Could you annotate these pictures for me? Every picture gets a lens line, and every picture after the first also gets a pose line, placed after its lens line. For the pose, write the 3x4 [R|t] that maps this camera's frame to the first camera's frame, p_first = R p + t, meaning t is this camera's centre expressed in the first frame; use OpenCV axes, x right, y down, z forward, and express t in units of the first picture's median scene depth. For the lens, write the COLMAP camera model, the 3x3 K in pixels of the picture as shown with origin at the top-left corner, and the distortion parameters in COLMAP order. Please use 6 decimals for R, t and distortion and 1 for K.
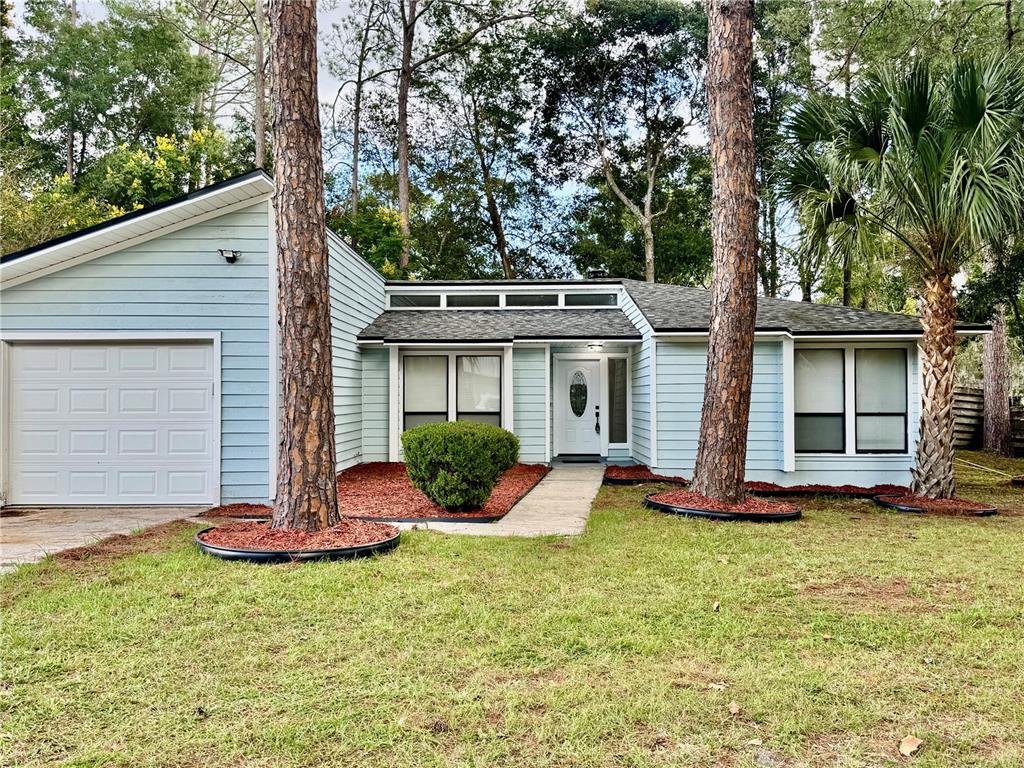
lens RADIAL K [[873.4, 0, 517.8], [0, 873.4, 384.6], [0, 0, 1]] dist [0.048897, -0.014790]
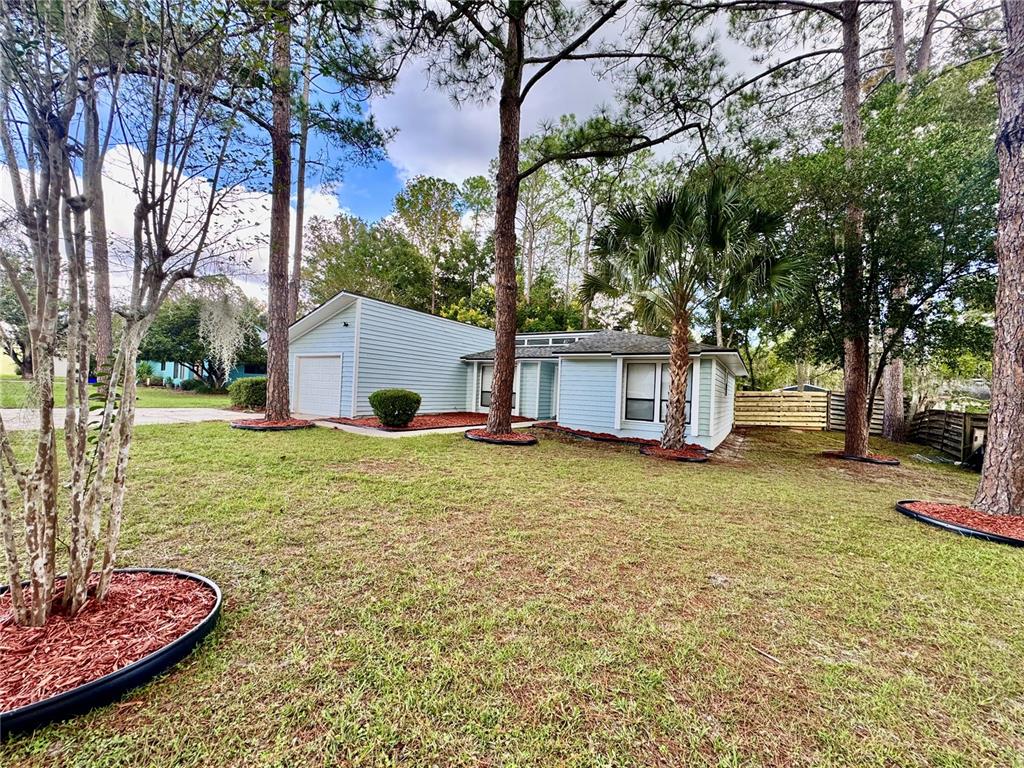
lens RADIAL K [[409.0, 0, 510.4], [0, 409.0, 386.0], [0, 0, 1]] dist [-0.000995, -0.000725]
pose [[0.858266, 0.033732, -0.512095, 0.509509], [-0.036254, 0.999330, 0.005065, 0.011406], [0.511923, 0.014218, 0.858914, 0.136952]]
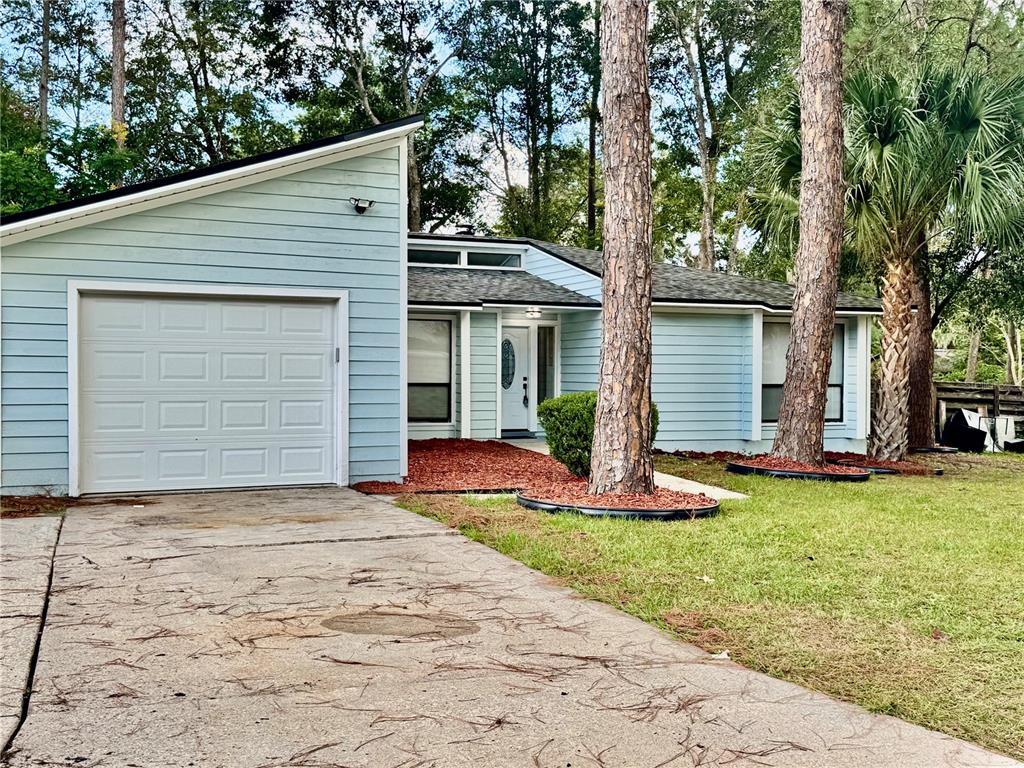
lens RADIAL K [[1089.8, 0, 512.0], [0, 1089.8, 394.5], [0, 0, 1]] dist [0.066936, 0.000000]
pose [[0.916059, -0.001343, 0.401041, -0.433538], [-0.014088, 0.999269, 0.035525, 0.002582], [-0.400795, -0.038193, 0.915371, -0.056943]]
